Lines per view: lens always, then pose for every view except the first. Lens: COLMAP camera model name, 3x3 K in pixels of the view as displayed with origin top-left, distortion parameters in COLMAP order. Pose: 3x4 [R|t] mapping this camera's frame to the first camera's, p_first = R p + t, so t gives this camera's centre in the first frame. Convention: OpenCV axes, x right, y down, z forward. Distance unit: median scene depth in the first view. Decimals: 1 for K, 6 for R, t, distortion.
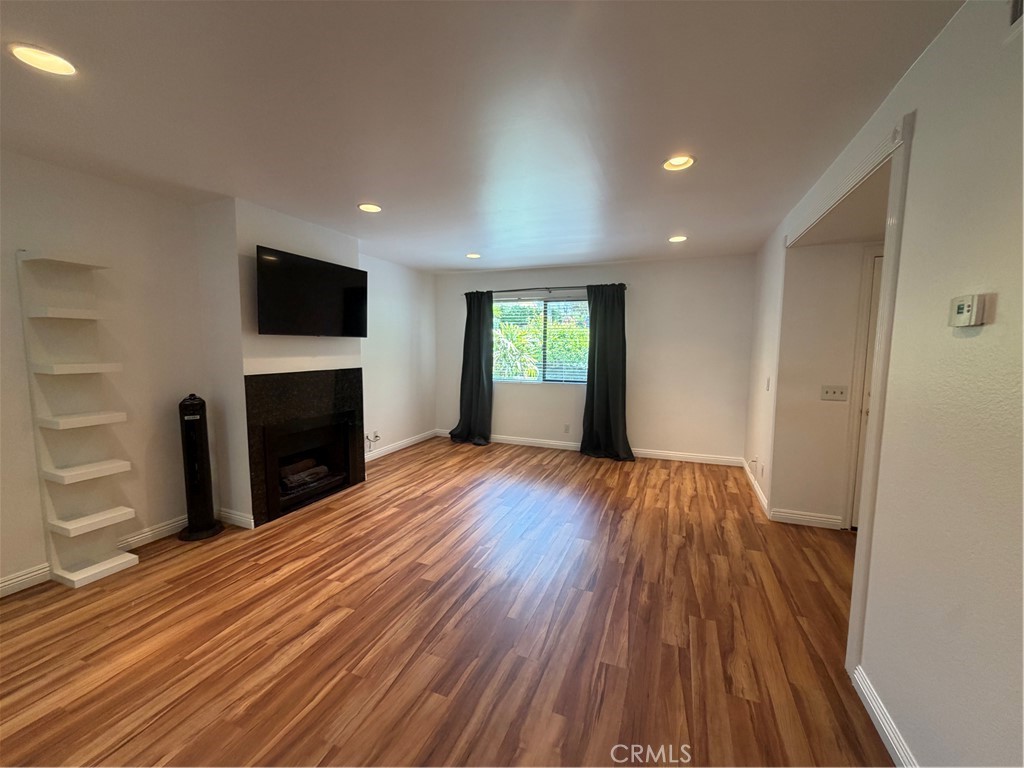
lens RADIAL K [[409.2, 0, 513.1], [0, 409.2, 383.2], [0, 0, 1]] dist [0.001878, -0.000297]
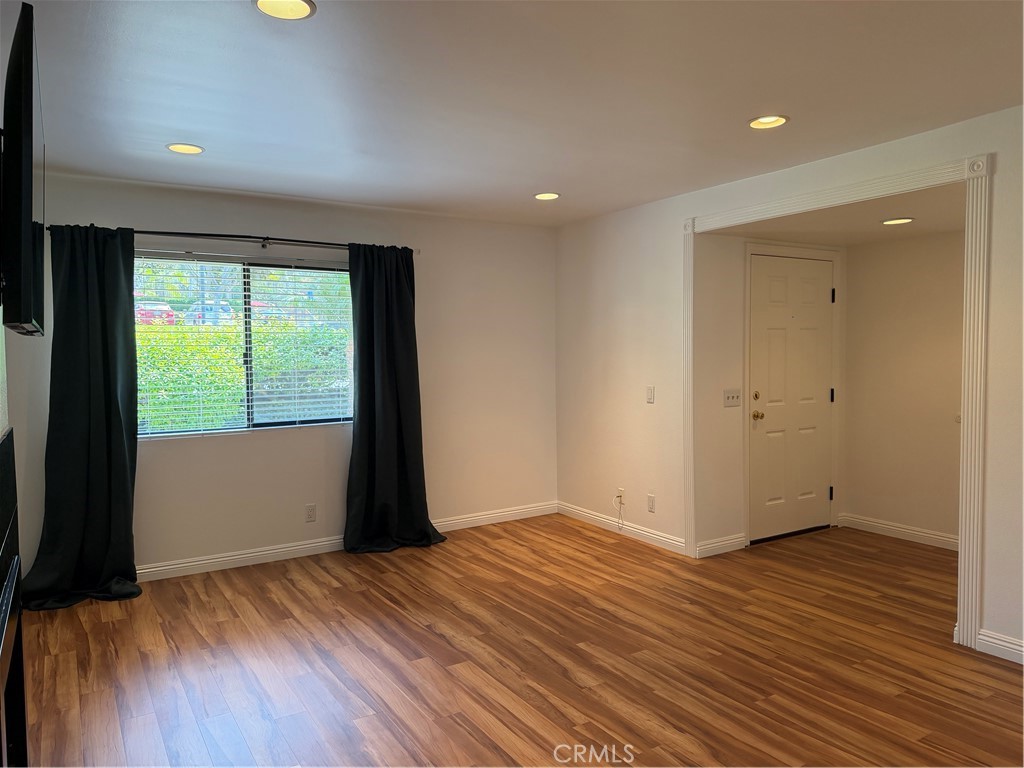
lens RADIAL K [[721.3, 0, 510.2], [0, 721.3, 377.8], [0, 0, 1]] dist [0.213999, -0.428127]
pose [[0.589175, -0.047476, 0.806609, -0.486122], [0.089050, 0.996006, -0.006422, -0.032852], [-0.803083, 0.075613, 0.591050, 0.251892]]
